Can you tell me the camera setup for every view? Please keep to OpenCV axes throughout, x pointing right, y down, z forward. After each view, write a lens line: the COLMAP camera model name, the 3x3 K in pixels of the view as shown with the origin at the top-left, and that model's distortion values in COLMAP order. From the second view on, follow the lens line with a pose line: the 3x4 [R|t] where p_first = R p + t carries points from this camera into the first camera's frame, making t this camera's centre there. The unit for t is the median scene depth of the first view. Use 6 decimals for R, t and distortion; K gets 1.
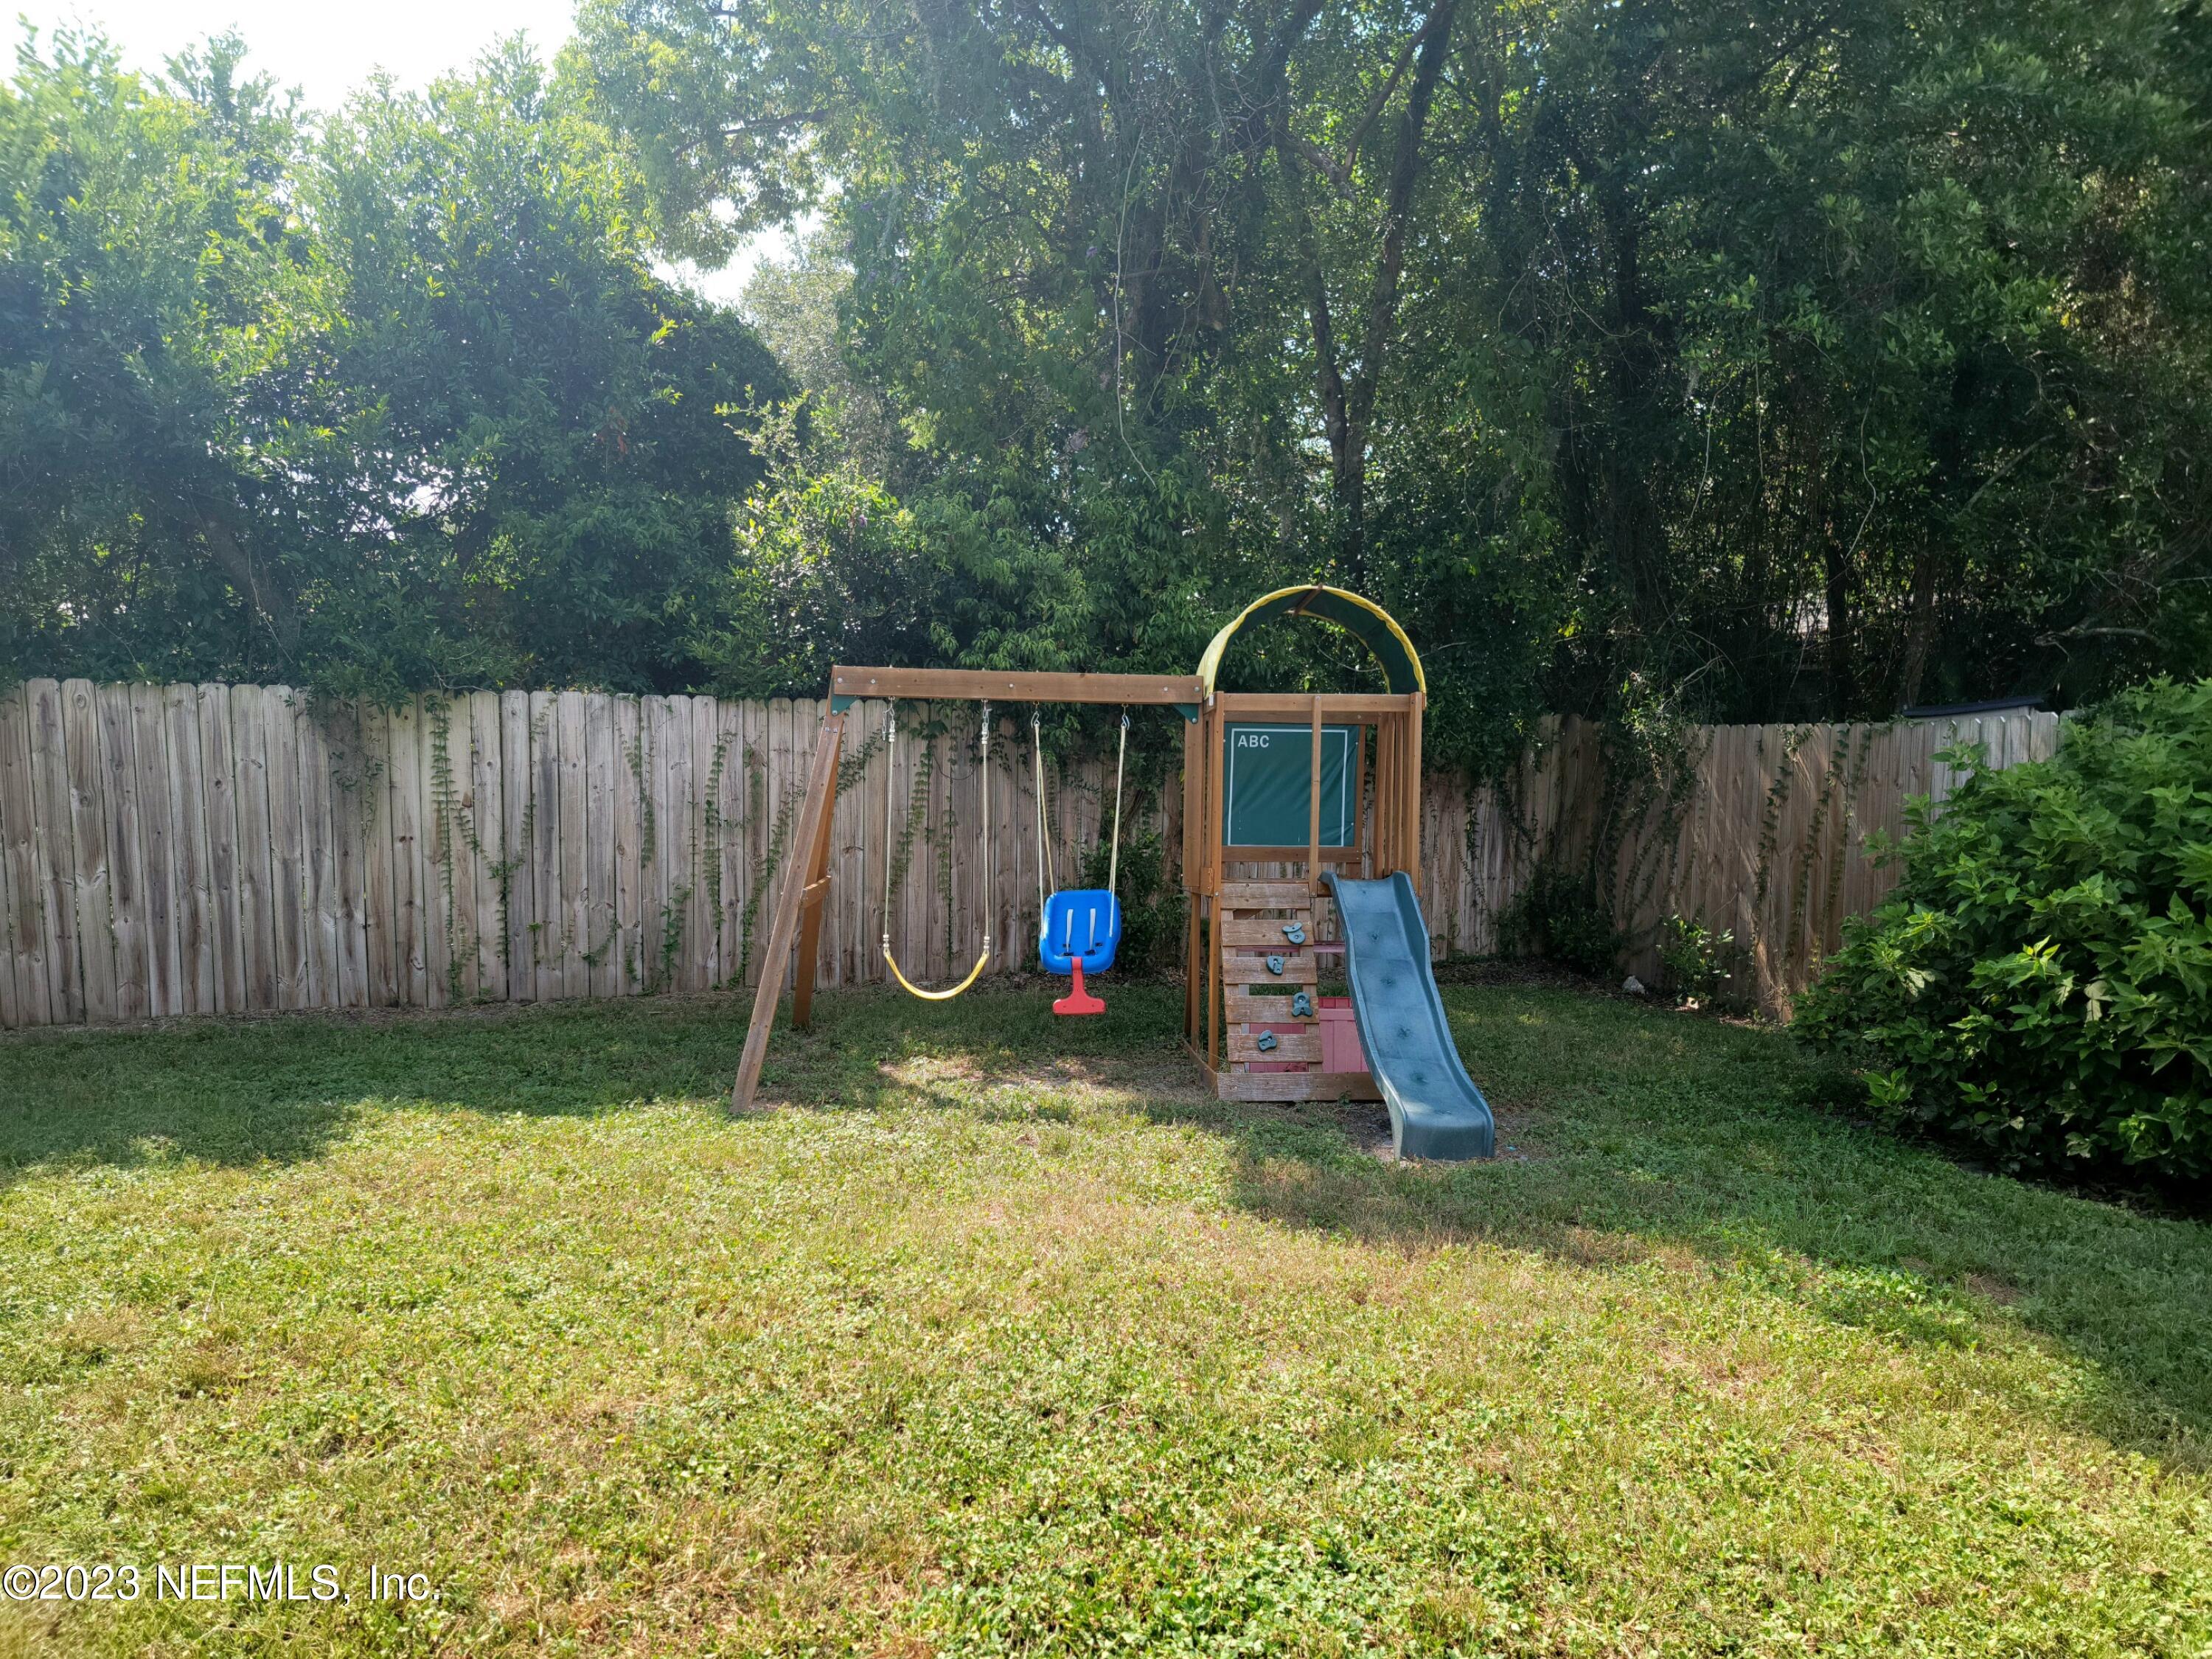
lens RADIAL K [[1582.8, 0, 1112.2], [0, 1582.8, 858.7], [0, 0, 1]] dist [0.101131, -0.074046]
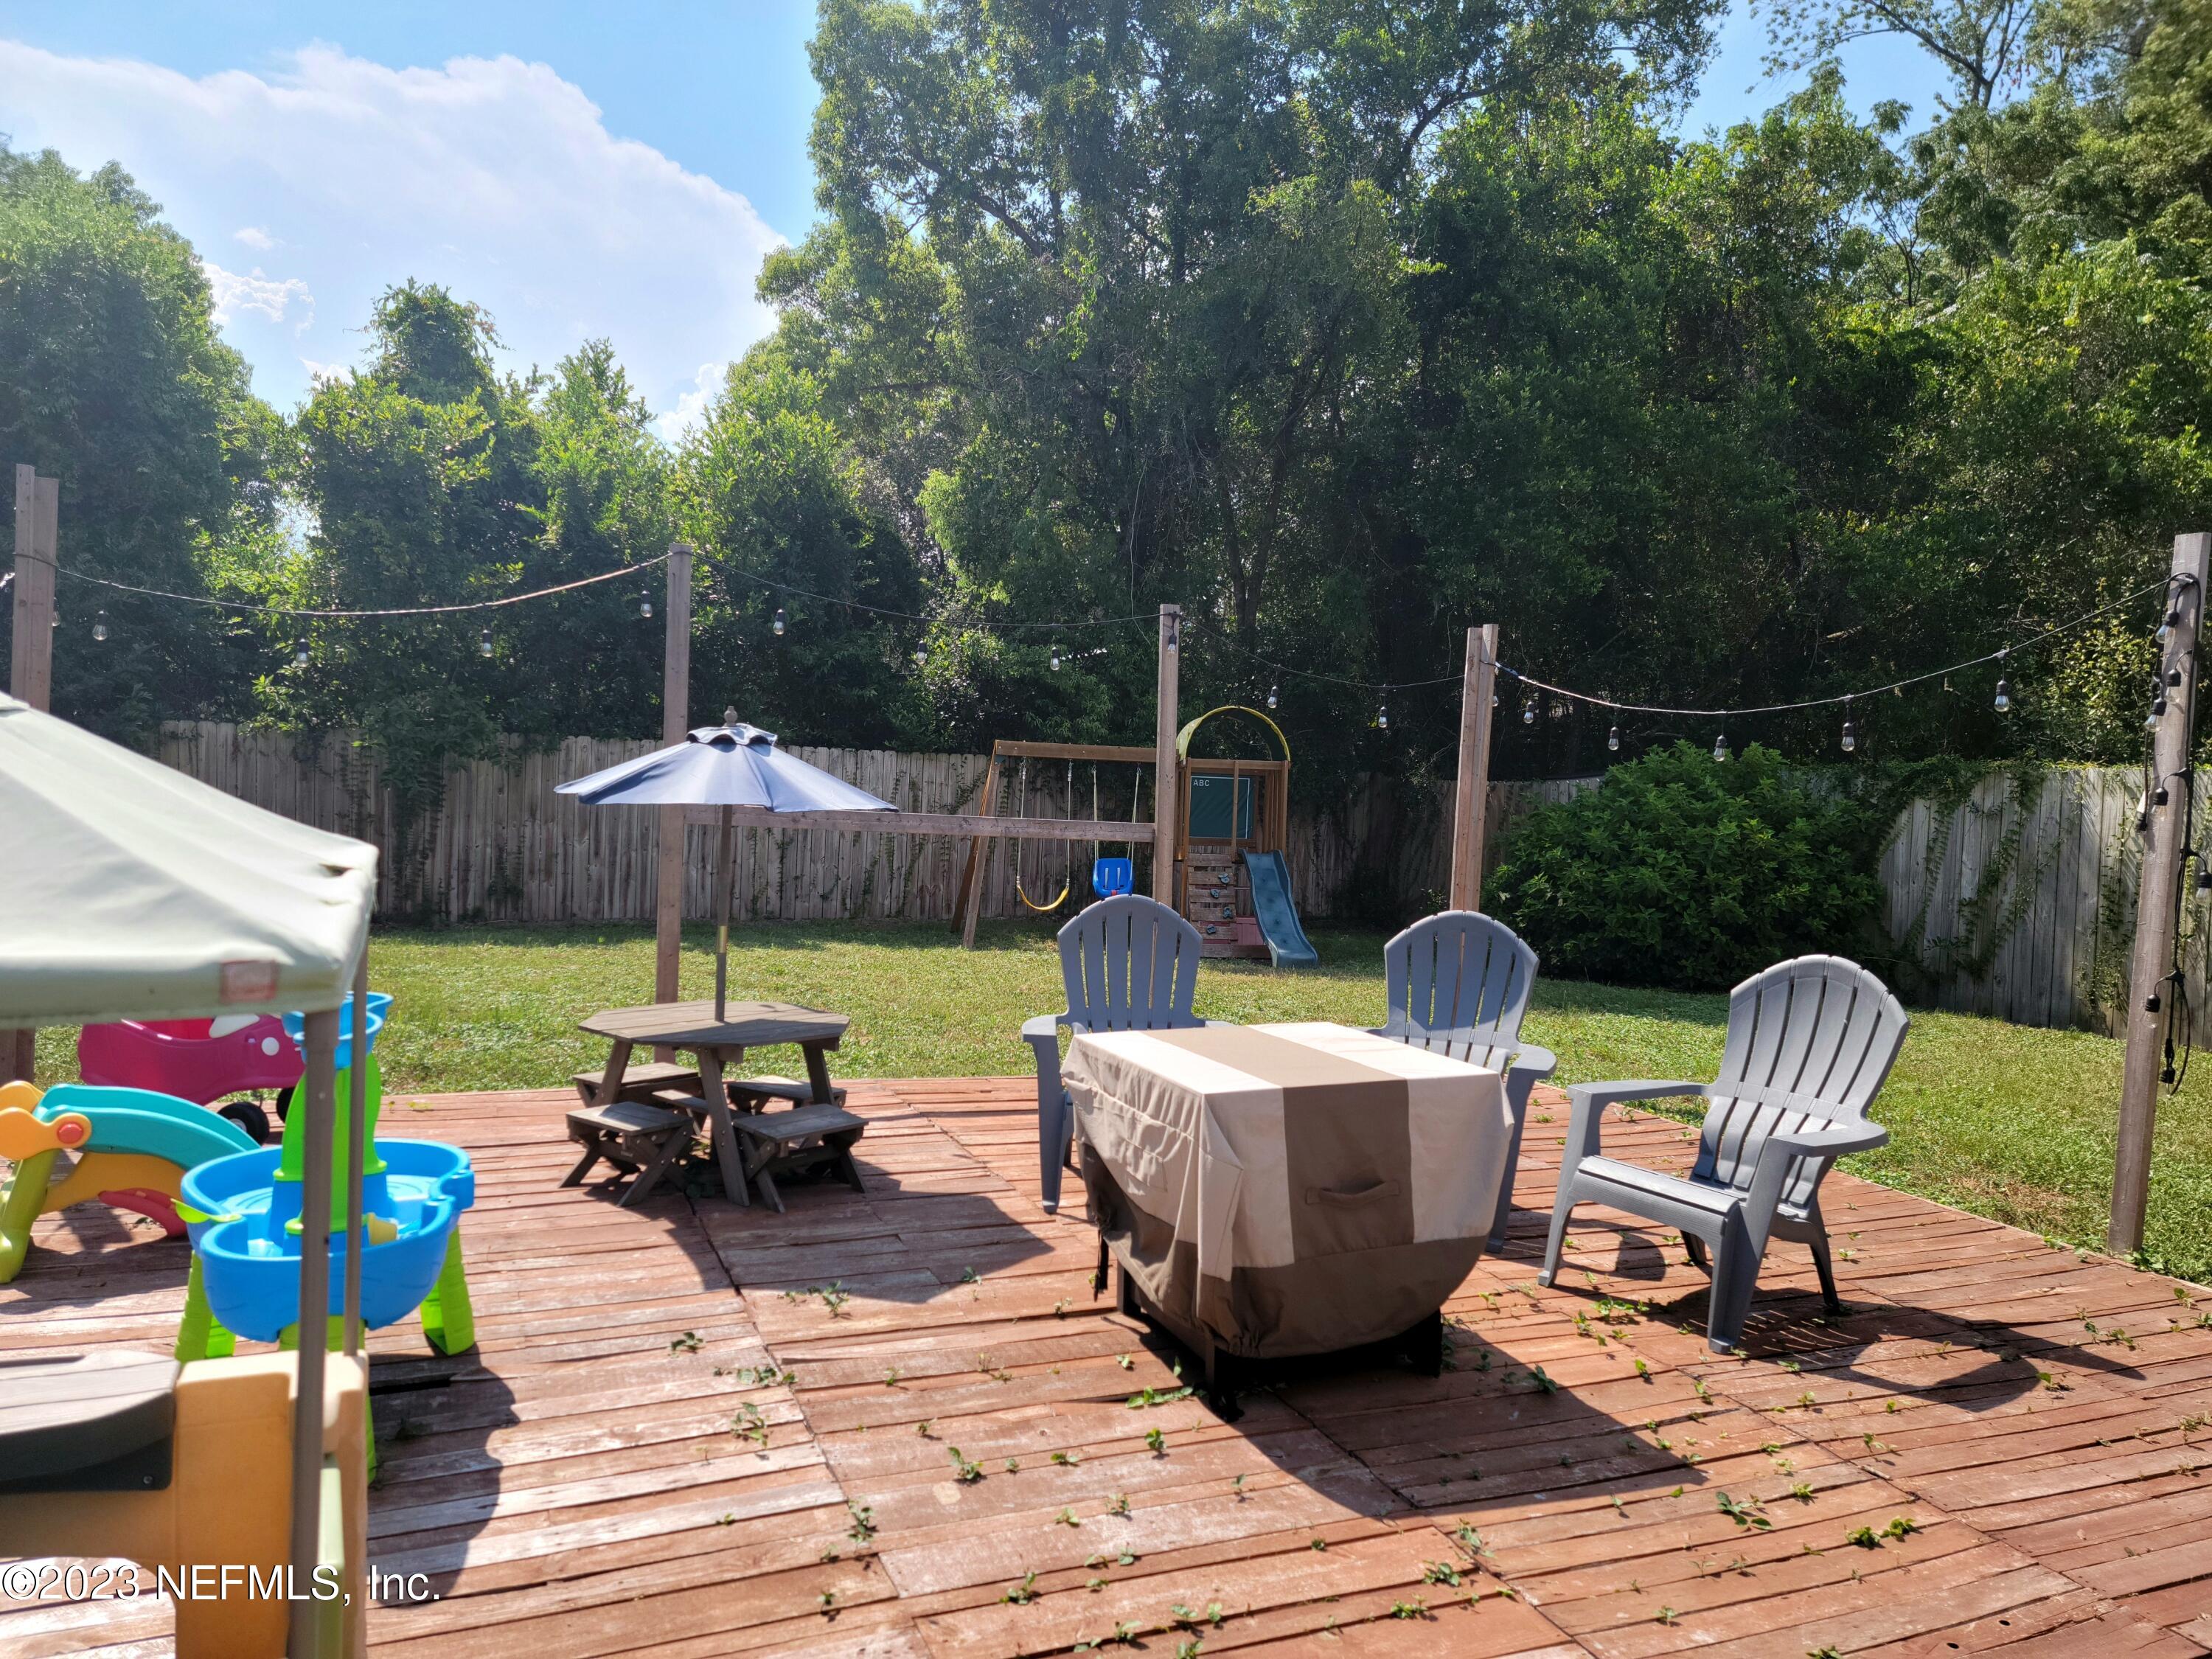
lens RADIAL K [[1582.8, 0, 1112.2], [0, 1582.8, 858.7], [0, 0, 1]] dist [0.101131, -0.074046]
pose [[0.996408, 0.019267, 0.082457, -0.169367], [-0.017086, 0.999487, -0.027073, 0.069346], [-0.082936, 0.025567, 0.996227, -0.869923]]
